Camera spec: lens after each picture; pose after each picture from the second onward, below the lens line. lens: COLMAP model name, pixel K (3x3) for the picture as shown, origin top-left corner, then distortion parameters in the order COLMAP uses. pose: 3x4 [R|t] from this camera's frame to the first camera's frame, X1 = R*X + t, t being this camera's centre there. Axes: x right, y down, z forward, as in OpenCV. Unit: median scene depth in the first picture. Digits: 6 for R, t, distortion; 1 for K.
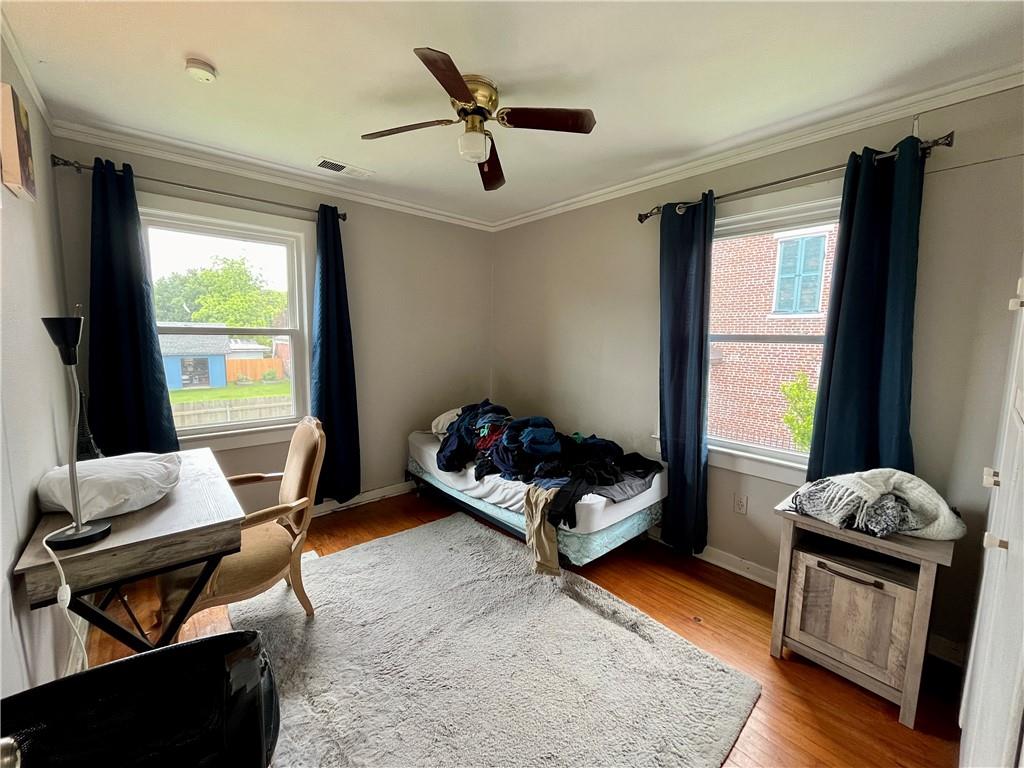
lens RADIAL K [[414.1, 0, 509.9], [0, 414.1, 383.4], [0, 0, 1]] dist [-0.003321, -0.000036]
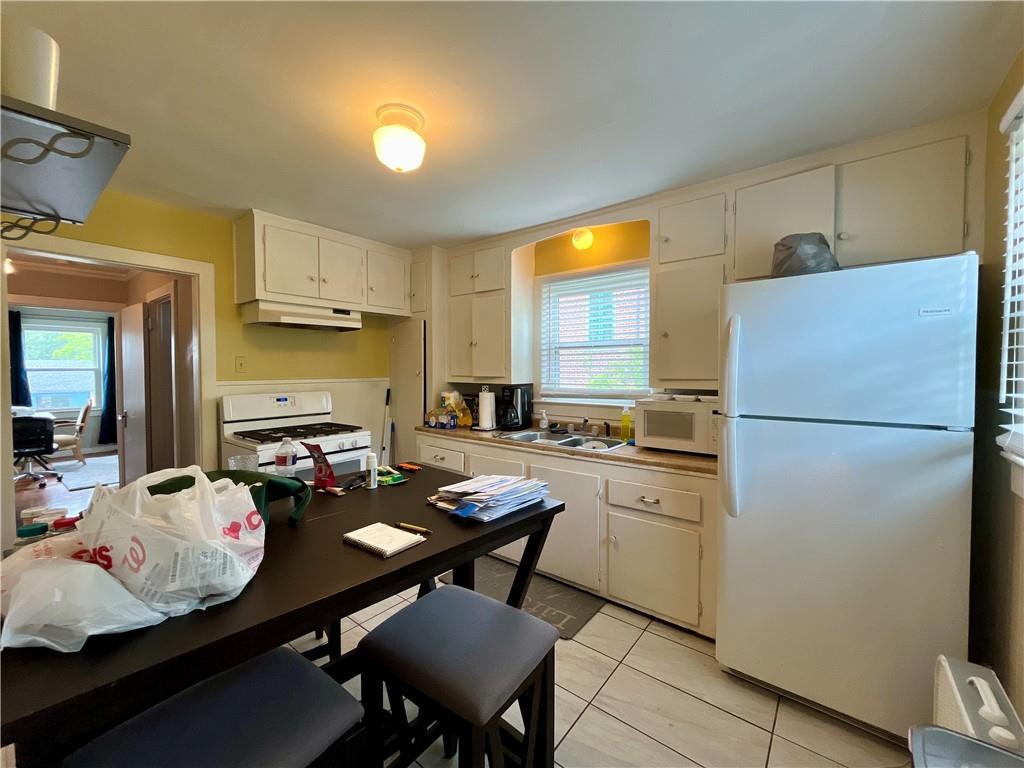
lens RADIAL K [[414.1, 0, 512.4], [0, 414.1, 380.4], [0, 0, 1]] dist [-0.003321, -0.000036]
pose [[0.983279, -0.022883, 0.180665, 0.837477], [0.038402, 0.995820, -0.082874, 0.134901], [-0.178013, 0.088426, 0.980047, -1.037396]]
